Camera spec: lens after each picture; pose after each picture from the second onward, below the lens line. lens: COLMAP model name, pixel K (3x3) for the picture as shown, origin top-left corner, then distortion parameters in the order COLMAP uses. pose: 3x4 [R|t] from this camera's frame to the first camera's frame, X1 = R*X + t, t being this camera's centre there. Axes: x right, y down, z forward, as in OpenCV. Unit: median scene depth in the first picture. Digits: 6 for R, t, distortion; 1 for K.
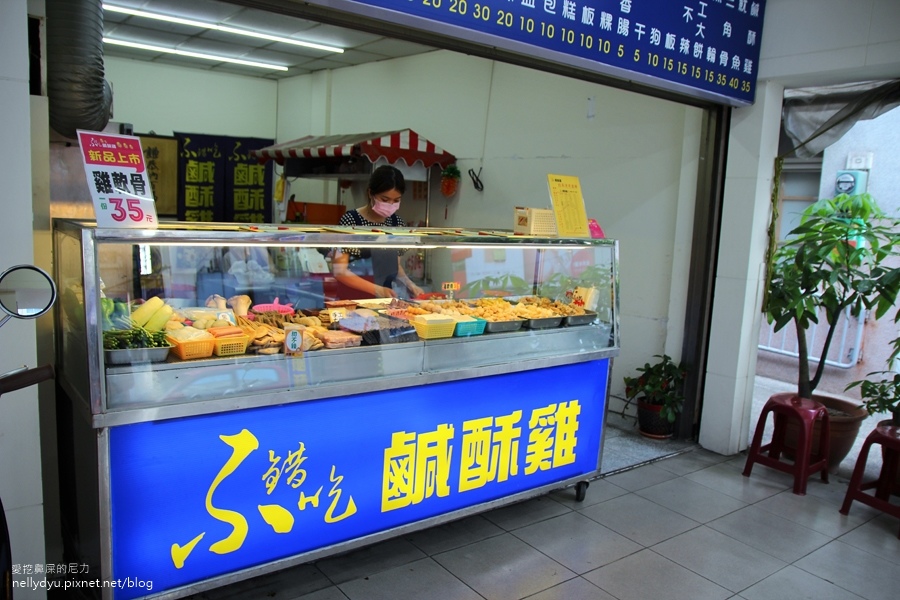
lens RADIAL K [[709.9, 0, 450.0], [0, 709.9, 300.0], [0, 0, 1]] dist [-0.120320, 0.113157]
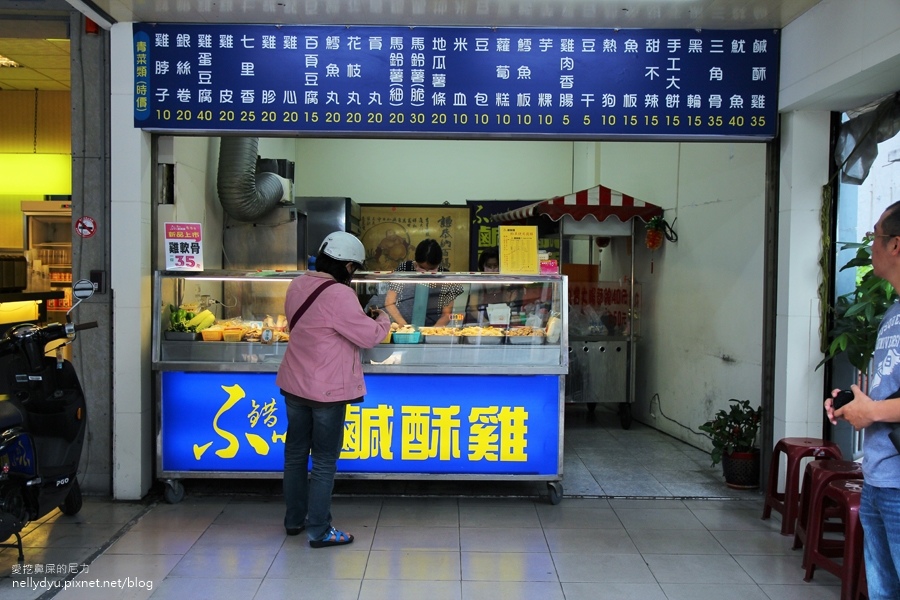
lens RADIAL K [[1060.3, 0, 450.0], [0, 1060.3, 300.0], [0, 0, 1]] dist [0.005610, 0.038240]
pose [[0.795401, -0.024370, -0.605594, 1.177097], [-0.047900, 0.993538, -0.102895, 0.150597], [0.604188, 0.110851, 0.789094, -0.533889]]
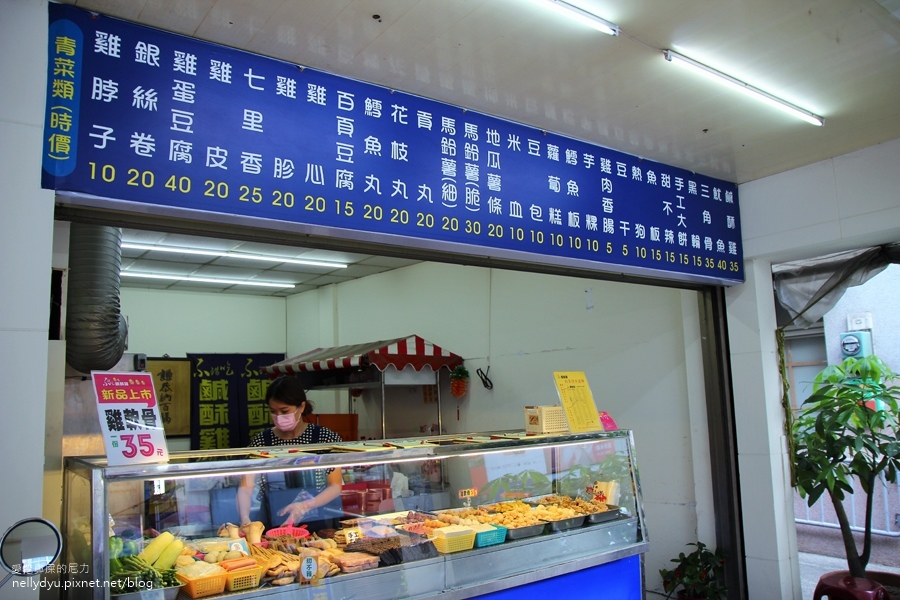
lens RADIAL K [[709.9, 0, 450.0], [0, 709.9, 300.0], [0, 0, 1]] dist [-0.120320, 0.113157]
pose [[0.996185, -0.087052, -0.006102, 0.006153], [0.082157, 0.959151, -0.270702, -0.014460], [0.029418, 0.269168, 0.962644, -0.006978]]
